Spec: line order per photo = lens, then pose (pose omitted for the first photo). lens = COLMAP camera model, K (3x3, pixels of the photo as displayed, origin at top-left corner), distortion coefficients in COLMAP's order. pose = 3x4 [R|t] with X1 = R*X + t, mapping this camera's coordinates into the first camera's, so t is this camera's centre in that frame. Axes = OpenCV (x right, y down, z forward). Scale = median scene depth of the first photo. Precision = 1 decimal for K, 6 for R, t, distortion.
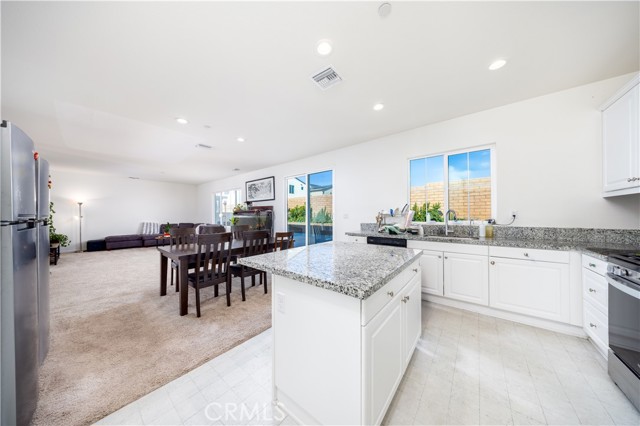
lens RADIAL K [[187.1, 0, 305.5], [0, 187.1, 215.5], [0, 0, 1]] dist [-0.003059, -0.000418]
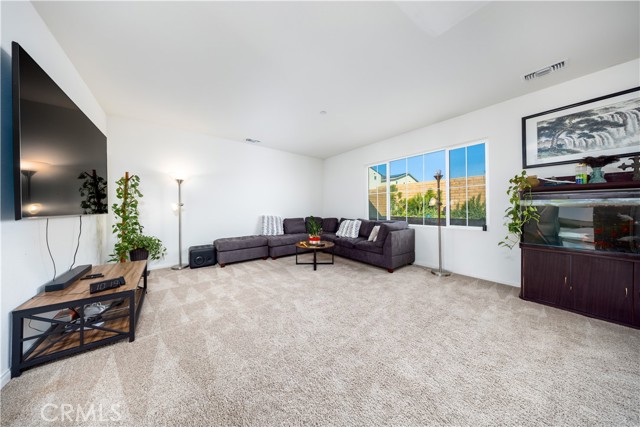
lens RADIAL K [[187.1, 0, 319.1], [0, 187.1, 207.6], [0, 0, 1]] dist [-0.003059, -0.000418]
pose [[0.977620, 0.000960, -0.210375, -0.683602], [-0.002200, 0.999982, -0.005659, 0.017435], [0.210366, 0.005995, 0.977604, 0.540203]]
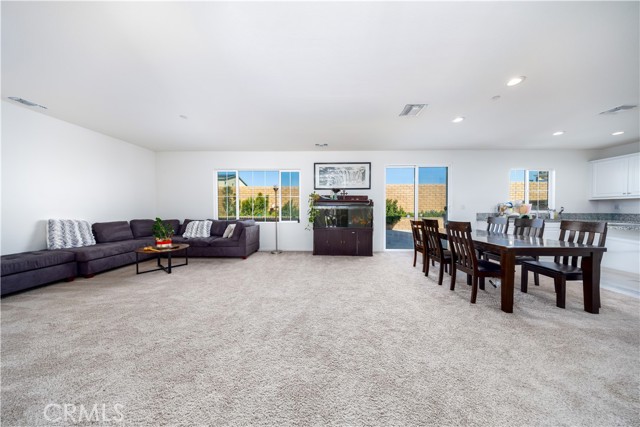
lens RADIAL K [[187.1, 0, 322.5], [0, 187.1, 211.1], [0, 0, 1]] dist [-0.003059, -0.000418]
pose [[0.780991, -0.000890, 0.624541, -0.801589], [-0.005047, 0.999957, 0.007736, 0.014697], [-0.624521, -0.009194, 0.780954, 0.390065]]
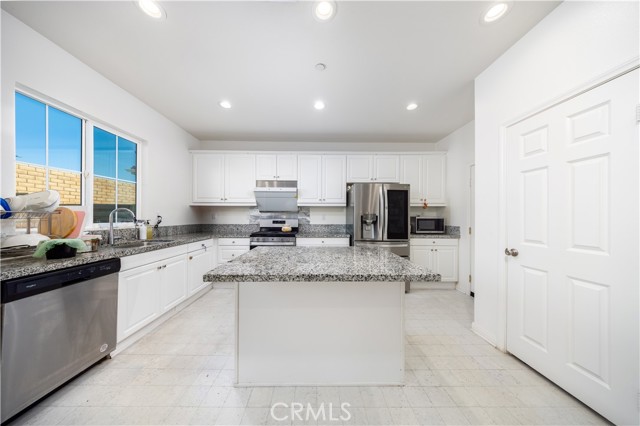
lens RADIAL K [[187.1, 0, 310.6], [0, 187.1, 219.2], [0, 0, 1]] dist [-0.003059, -0.000418]
pose [[-0.632167, -0.008308, 0.774788, -0.109859], [-0.003927, 0.999964, 0.007519, 0.002292], [-0.774822, 0.001711, -0.632177, 0.373154]]
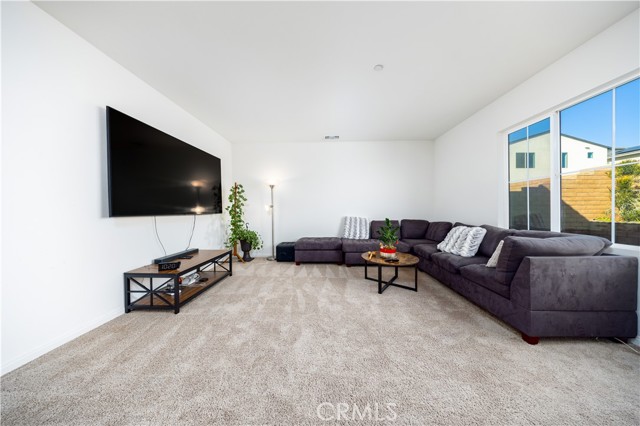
lens RADIAL K [[187.1, 0, 322.6], [0, 187.1, 211.7], [0, 0, 1]] dist [-0.003059, -0.000418]
pose [[0.623282, 0.008615, -0.781950, -0.577305], [0.004482, 0.999884, 0.014589, 0.017440], [0.781984, -0.012598, 0.623171, 0.728572]]
